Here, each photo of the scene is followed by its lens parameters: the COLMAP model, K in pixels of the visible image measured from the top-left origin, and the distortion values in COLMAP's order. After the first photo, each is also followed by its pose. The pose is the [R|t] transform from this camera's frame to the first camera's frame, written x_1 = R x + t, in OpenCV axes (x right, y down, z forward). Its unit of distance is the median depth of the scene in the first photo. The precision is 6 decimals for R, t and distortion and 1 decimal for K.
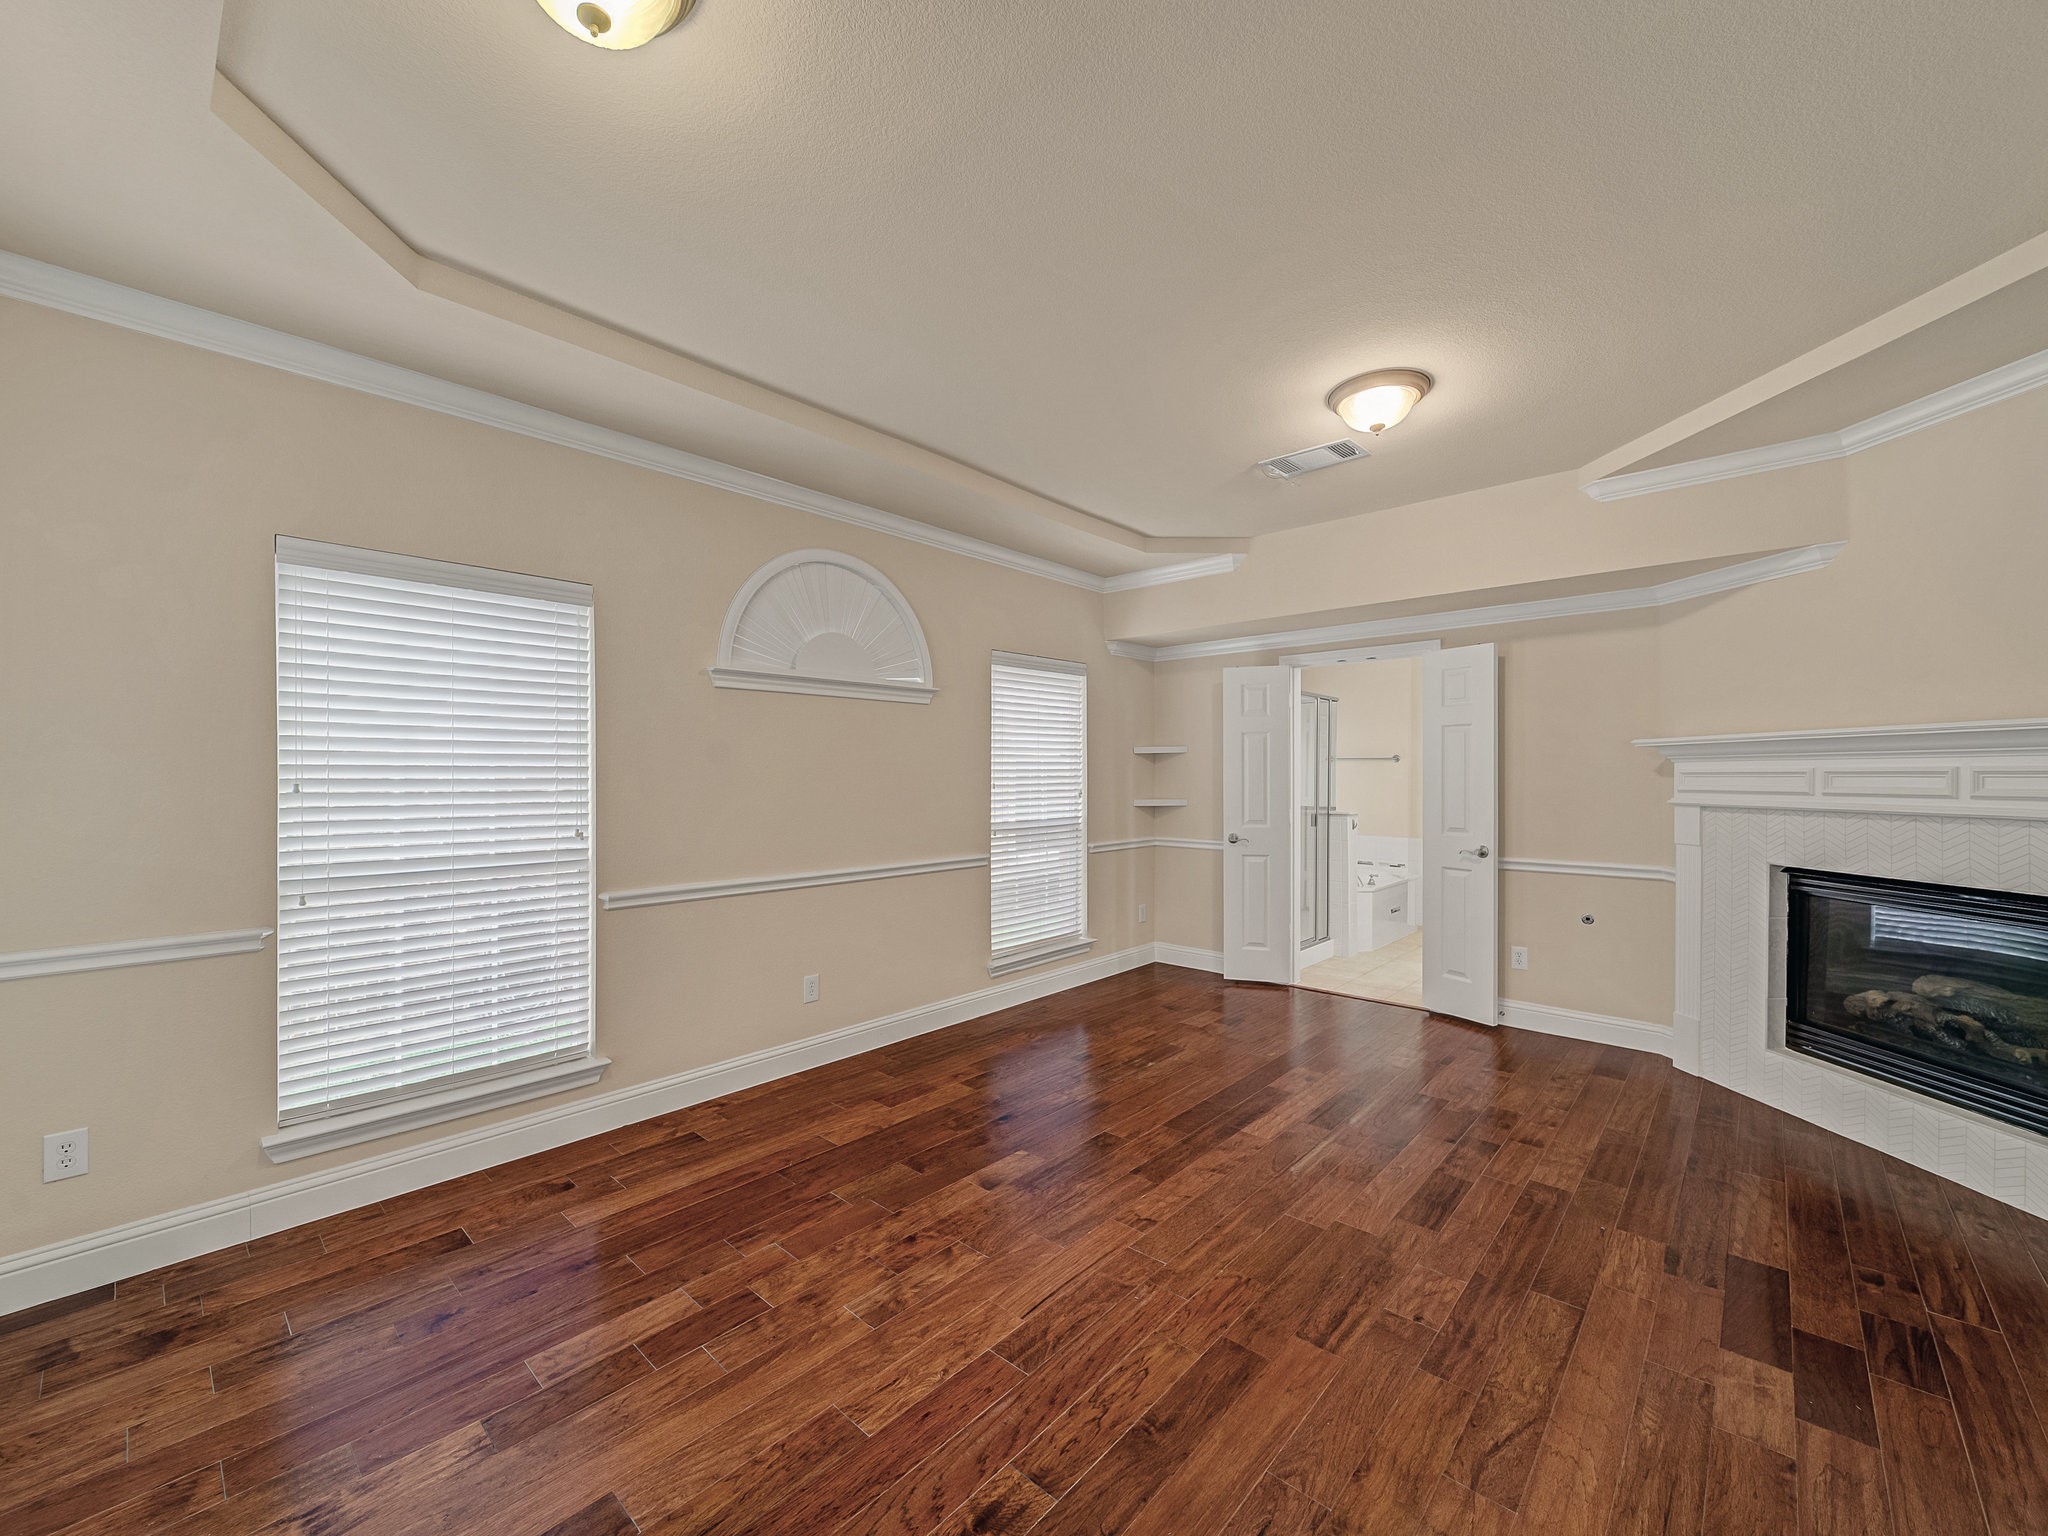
lens RADIAL K [[816.9, 0, 1009.9], [0, 816.9, 781.2], [0, 0, 1]] dist [-0.001461, -0.000535]
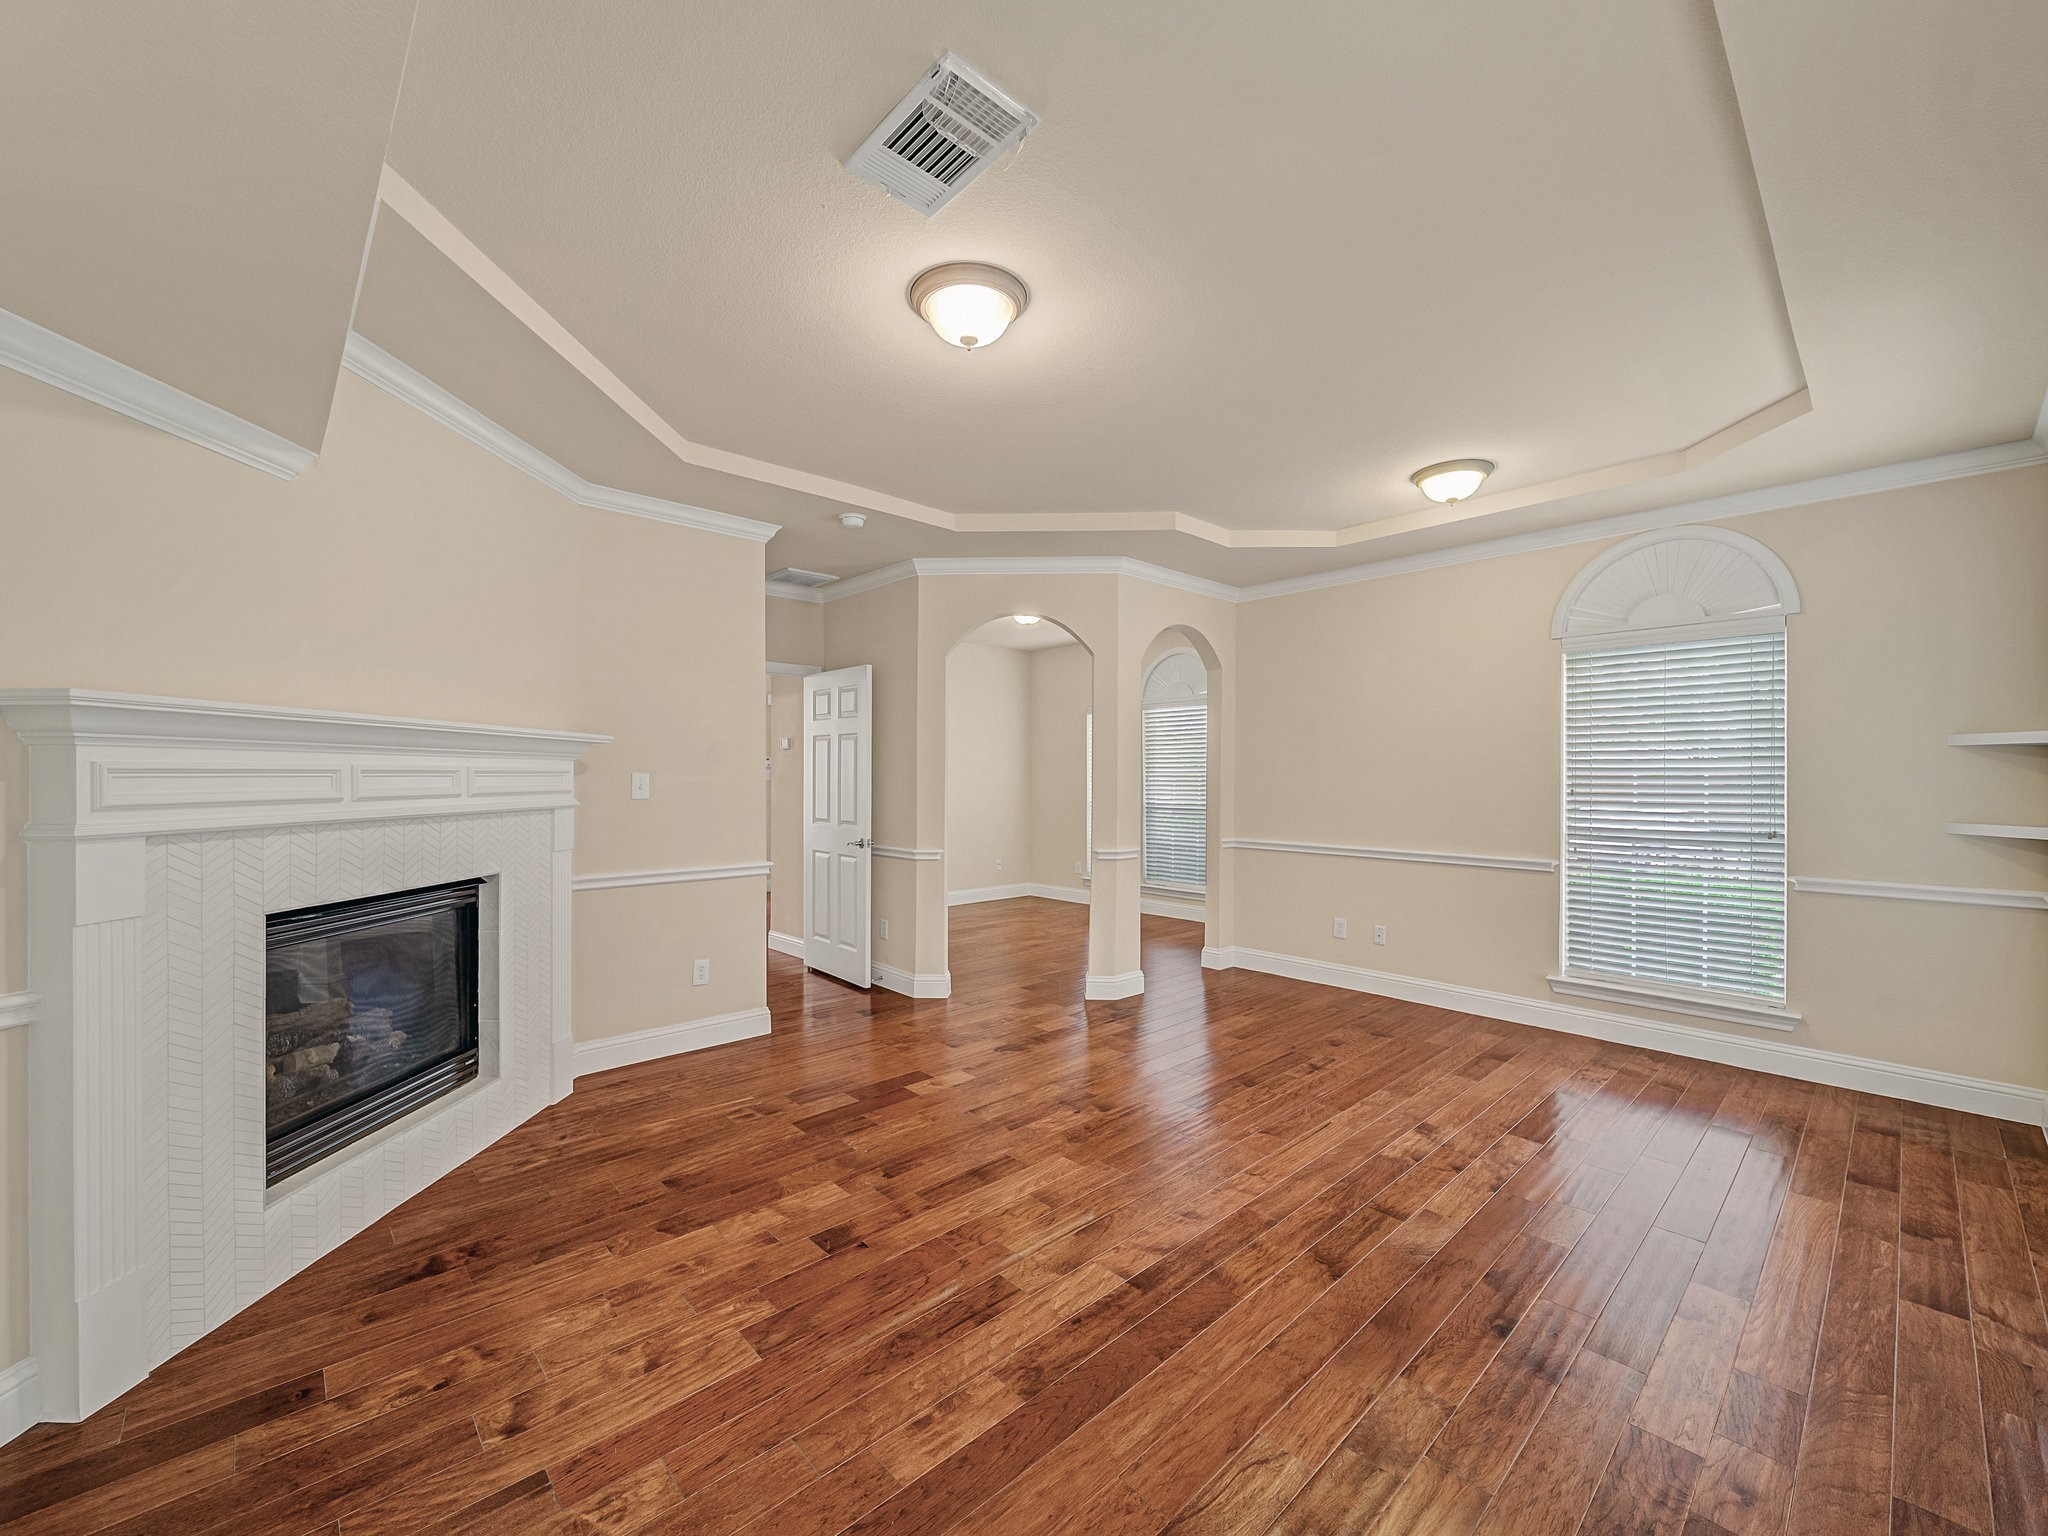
lens RADIAL K [[816.9, 0, 1009.9], [0, 816.9, 781.2], [0, 0, 1]] dist [-0.001461, -0.000535]
pose [[-0.996221, 0.000490, 0.086848, 0.365208], [0.001344, 0.999951, 0.009774, -0.008948], [-0.086839, 0.009854, -0.996174, 1.936878]]
